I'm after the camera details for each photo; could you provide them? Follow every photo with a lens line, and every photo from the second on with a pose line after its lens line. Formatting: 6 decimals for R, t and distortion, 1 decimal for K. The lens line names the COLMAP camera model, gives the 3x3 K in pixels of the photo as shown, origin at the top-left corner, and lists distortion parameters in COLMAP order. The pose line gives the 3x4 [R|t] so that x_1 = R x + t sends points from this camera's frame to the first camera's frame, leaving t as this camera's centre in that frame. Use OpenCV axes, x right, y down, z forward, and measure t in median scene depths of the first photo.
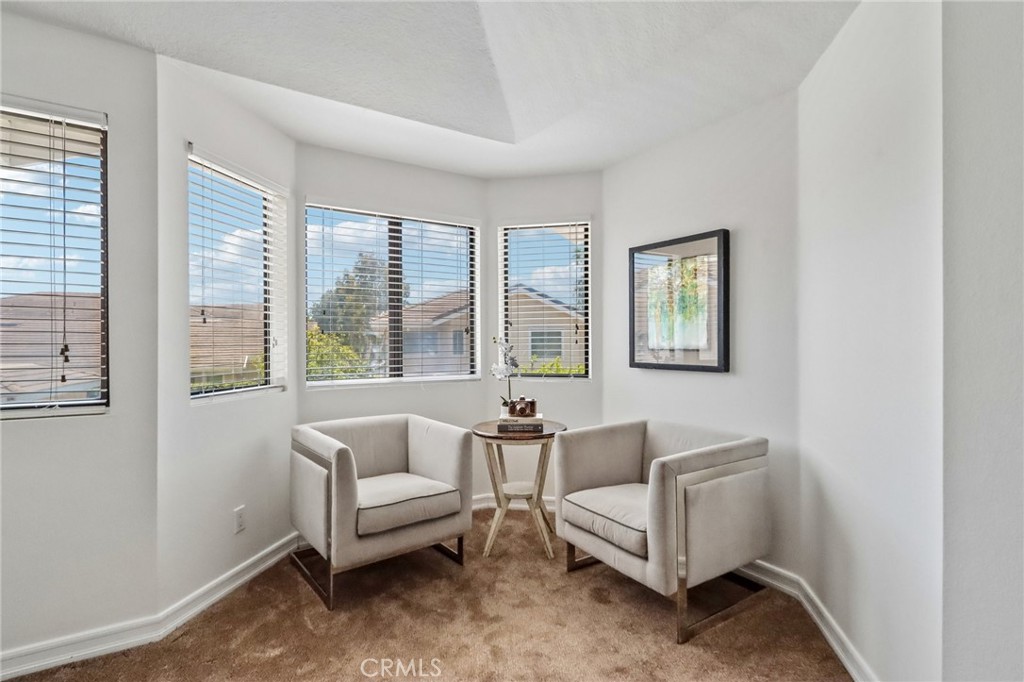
lens RADIAL K [[493.3, 0, 510.3], [0, 493.3, 344.5], [0, 0, 1]] dist [0.003672, 0.000217]
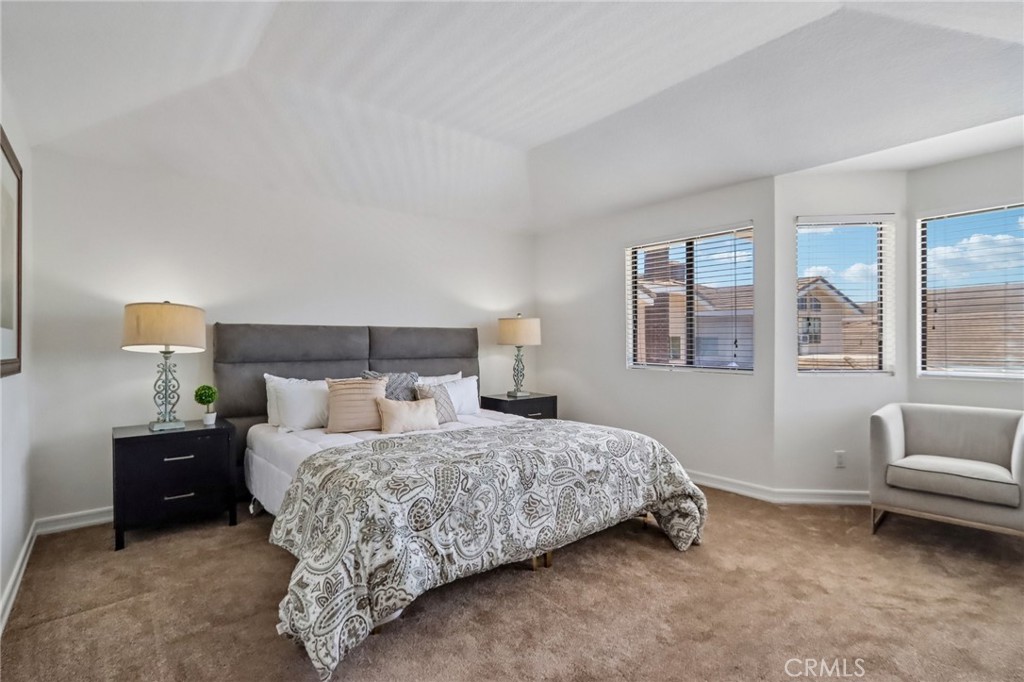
lens RADIAL K [[493.3, 0, 510.5], [0, 493.3, 340.4], [0, 0, 1]] dist [0.003672, 0.000217]
pose [[0.120711, 0.003112, -0.992683, 0.858655], [0.001113, 0.999994, 0.003271, -0.001699], [0.992687, -0.001500, 0.120707, -0.152538]]
